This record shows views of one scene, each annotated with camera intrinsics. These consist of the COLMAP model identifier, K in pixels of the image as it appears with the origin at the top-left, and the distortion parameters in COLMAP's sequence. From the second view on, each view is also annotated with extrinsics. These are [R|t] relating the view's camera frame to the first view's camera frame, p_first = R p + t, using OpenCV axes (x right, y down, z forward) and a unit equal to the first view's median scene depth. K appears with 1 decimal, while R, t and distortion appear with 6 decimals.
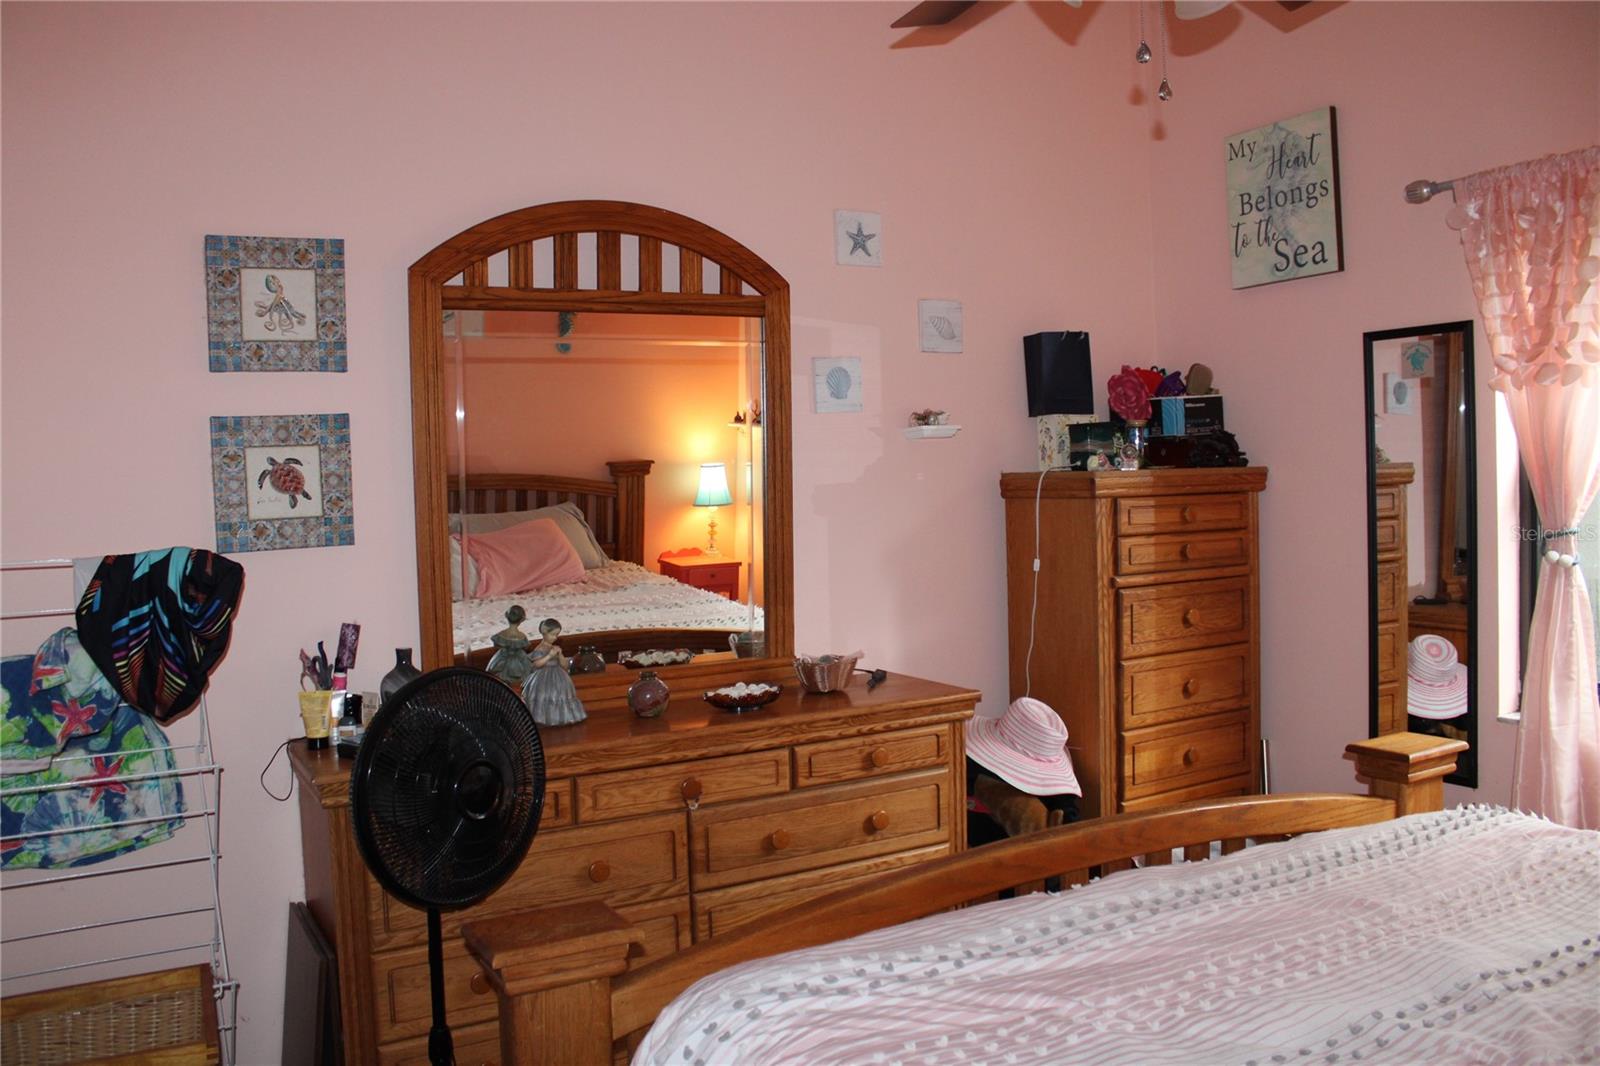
lens RADIAL K [[1320.6, 0, 794.2], [0, 1320.6, 516.3], [0, 0, 1]] dist [-0.148856, 0.115496]
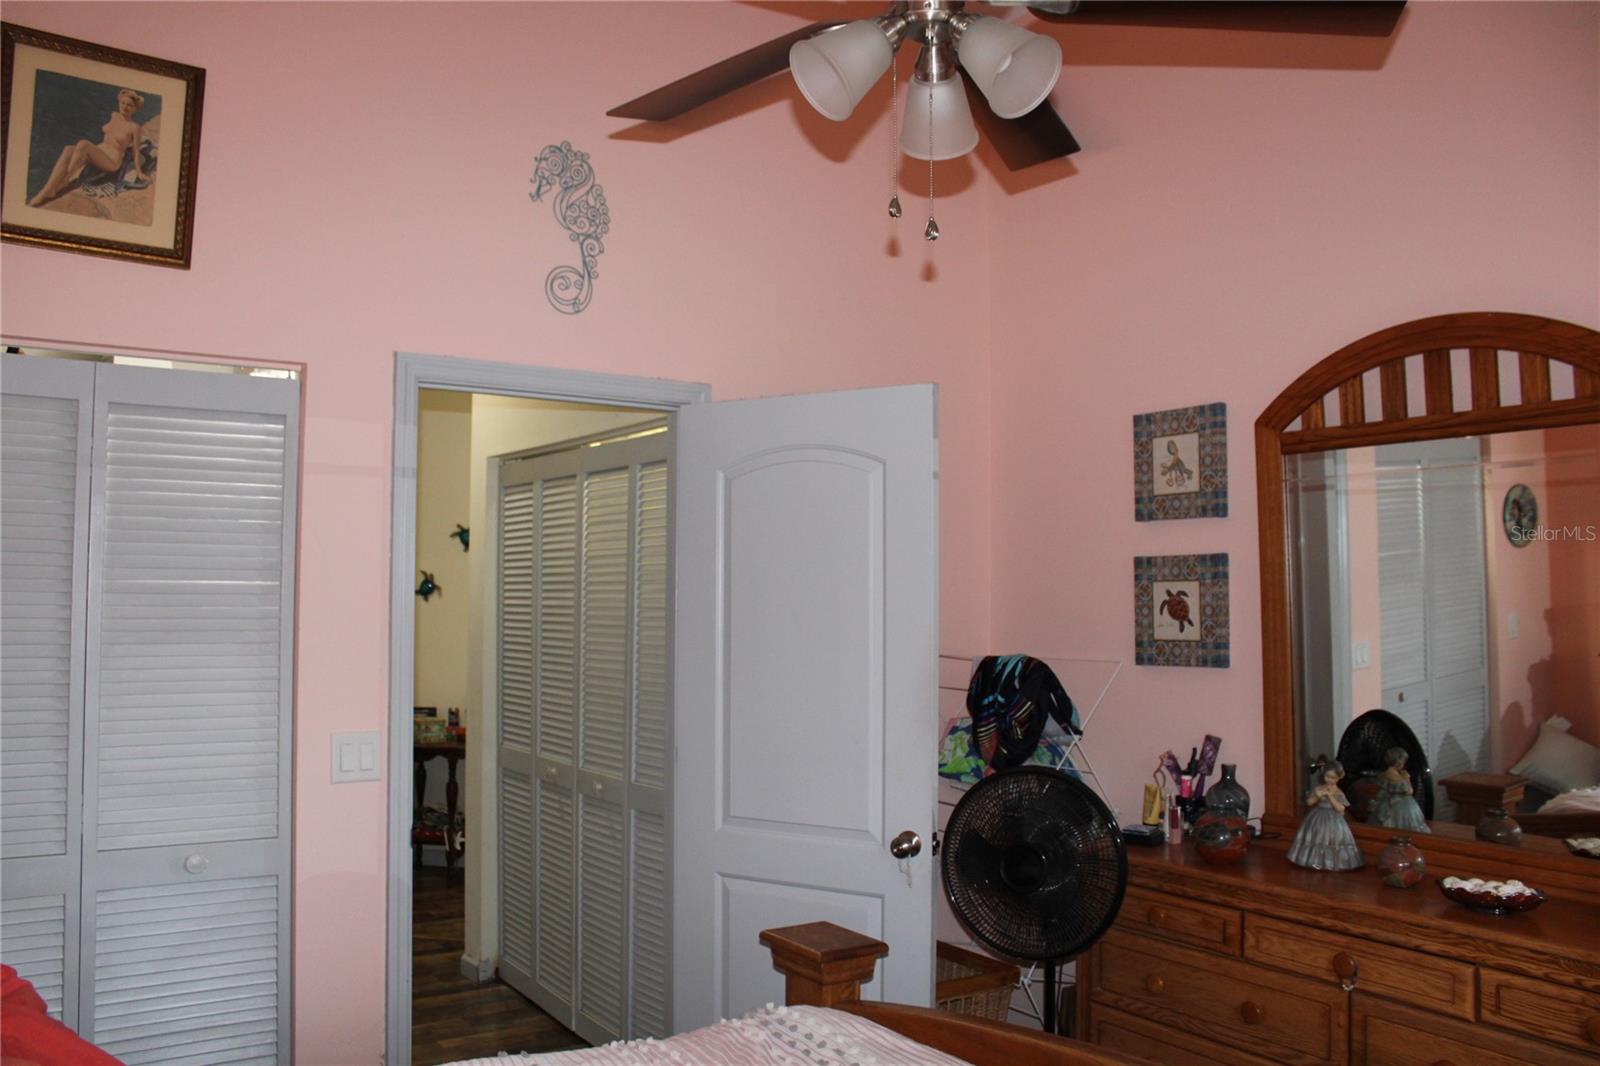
lens RADIAL K [[1320.6, 0, 802.0], [0, 1320.6, 527.7], [0, 0, 1]] dist [-0.148856, 0.115496]
pose [[0.075479, -0.022377, -0.996896, 0.789425], [-0.048385, 0.998488, -0.026076, -0.054513], [0.995973, 0.050203, 0.074282, 0.552770]]
